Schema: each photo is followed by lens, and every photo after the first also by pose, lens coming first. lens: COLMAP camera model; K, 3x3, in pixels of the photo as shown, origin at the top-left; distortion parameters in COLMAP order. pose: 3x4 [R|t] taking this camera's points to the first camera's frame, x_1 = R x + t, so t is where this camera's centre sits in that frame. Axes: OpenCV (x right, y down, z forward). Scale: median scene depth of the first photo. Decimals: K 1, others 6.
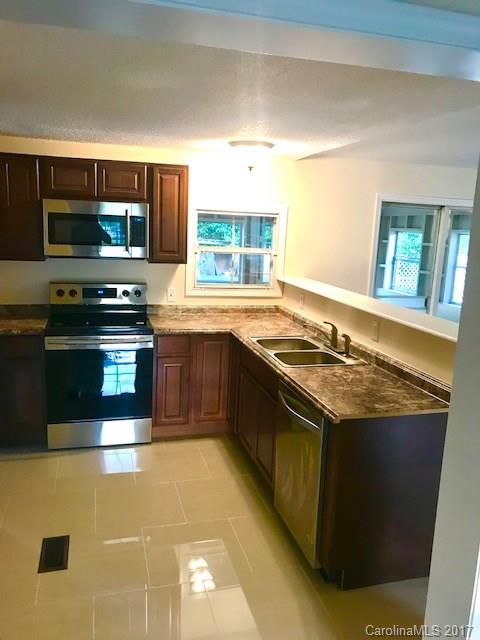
lens RADIAL K [[543.5, 0, 240.0], [0, 543.5, 320.0], [0, 0, 1]] dist [0.069660, -0.143240]
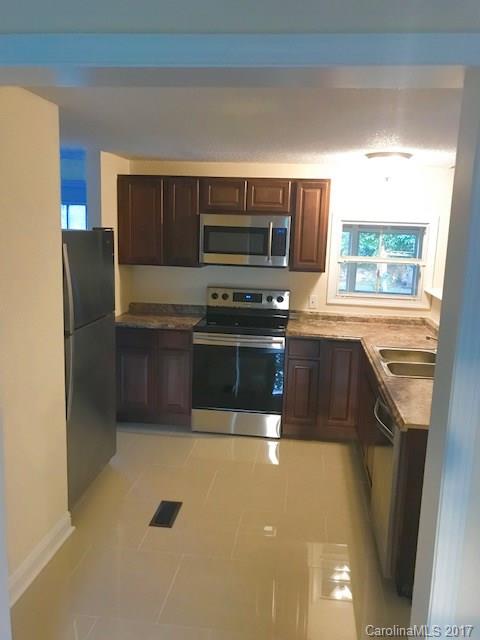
lens RADIAL K [[543.5, 0, 240.0], [0, 543.5, 320.0], [0, 0, 1]] dist [0.069660, -0.143240]
pose [[0.922565, 0.055564, -0.381821, 0.160376], [-0.064462, 0.997865, -0.010540, 0.009461], [0.380420, 0.034337, 0.924176, -0.025881]]
